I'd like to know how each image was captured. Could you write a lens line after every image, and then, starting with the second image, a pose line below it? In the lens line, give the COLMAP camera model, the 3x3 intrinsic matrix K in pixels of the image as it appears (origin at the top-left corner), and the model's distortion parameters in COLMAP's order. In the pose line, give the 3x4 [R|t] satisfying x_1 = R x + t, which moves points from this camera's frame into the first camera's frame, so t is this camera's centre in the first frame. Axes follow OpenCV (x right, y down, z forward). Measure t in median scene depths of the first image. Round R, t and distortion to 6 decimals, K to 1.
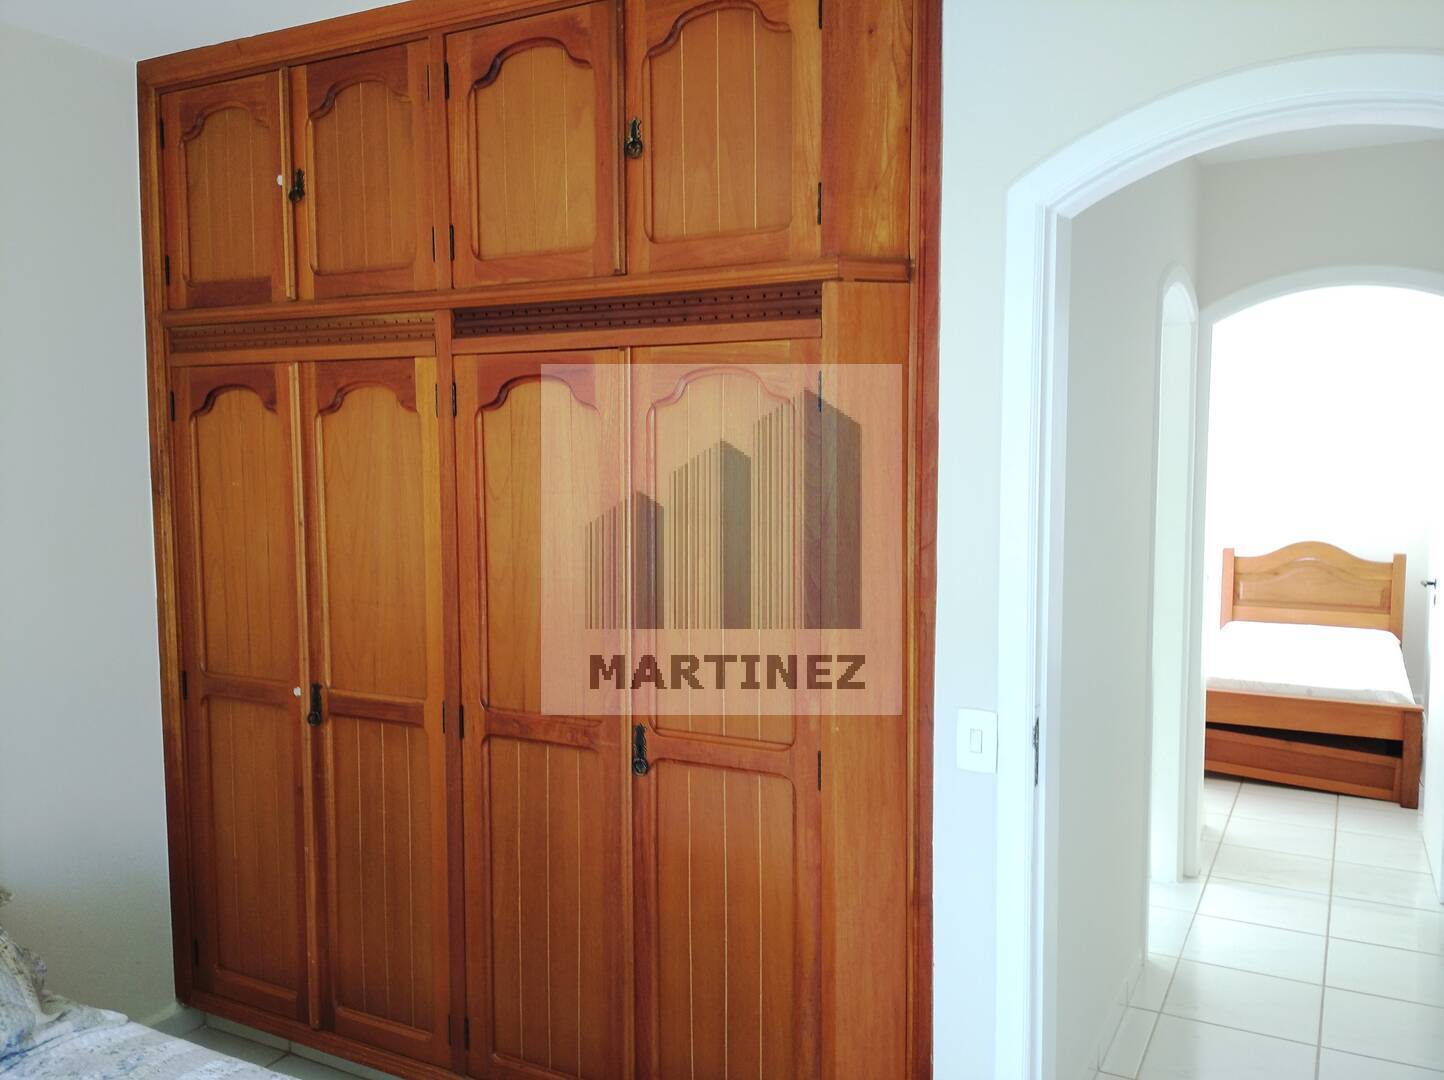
lens RADIAL K [[1591.0, 0, 722.6], [0, 1591.0, 629.5], [0, 0, 1]] dist [0.026215, 0.029428]
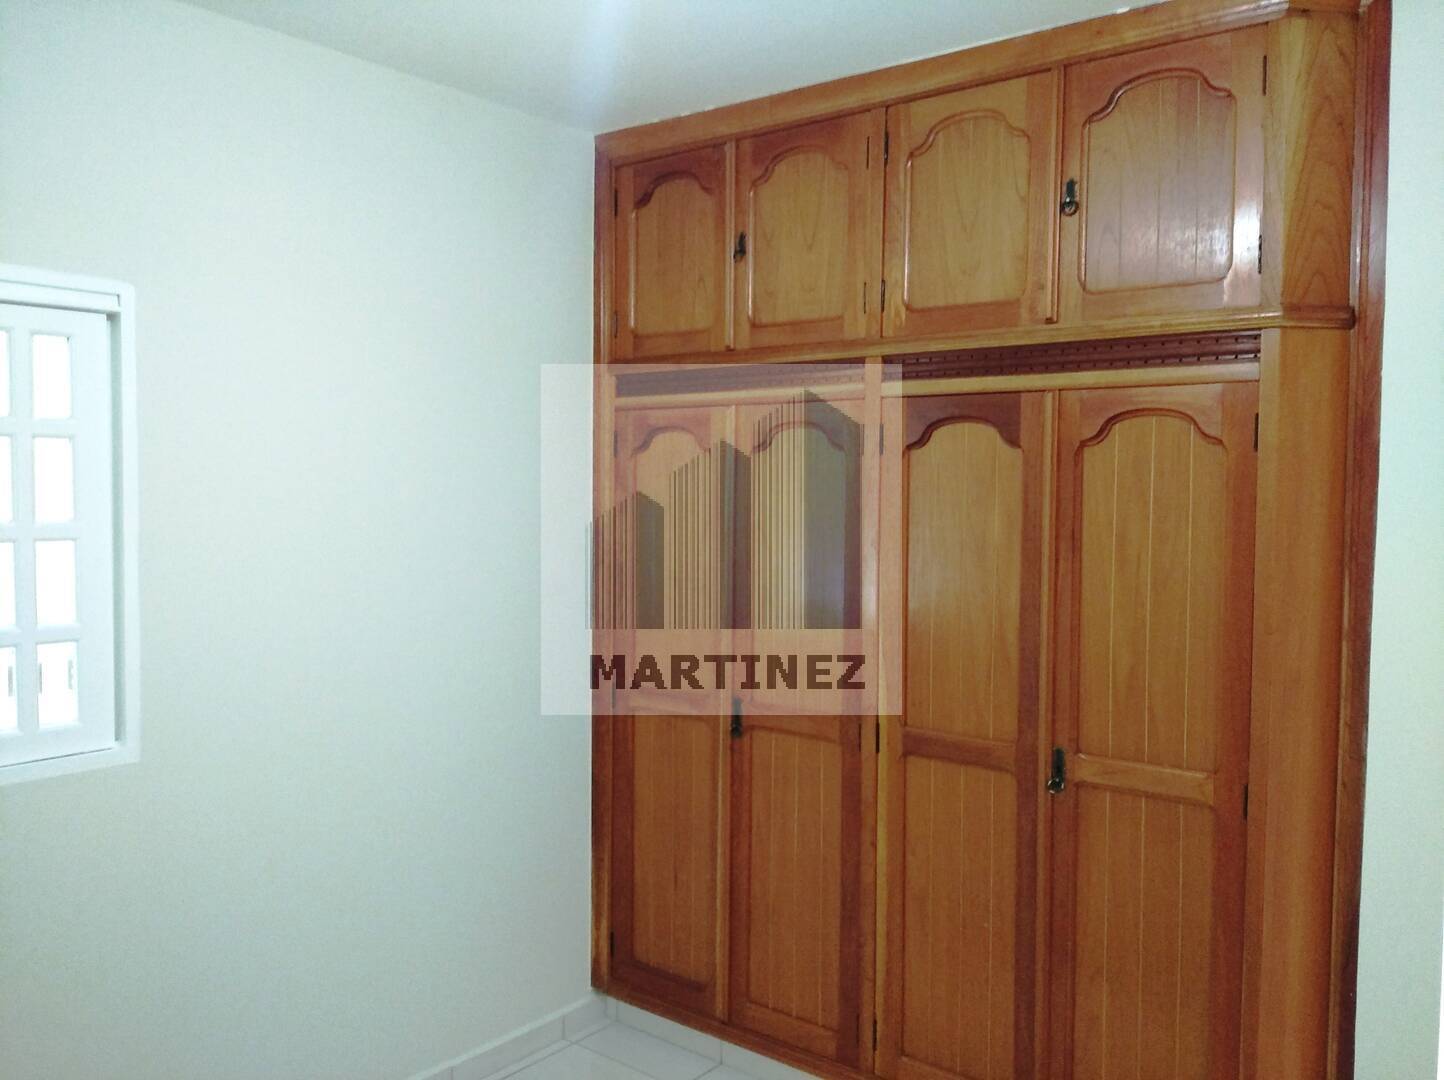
lens RADIAL K [[1220.5, 0, 722.0], [0, 1220.5, 540.0], [0, 0, 1]] dist [-0.003002, -0.009569]
pose [[0.999100, 0.006256, -0.041954, -0.242371], [-0.008989, 0.997826, -0.065282, -0.021742], [0.041454, 0.065601, 0.996985, 0.181377]]
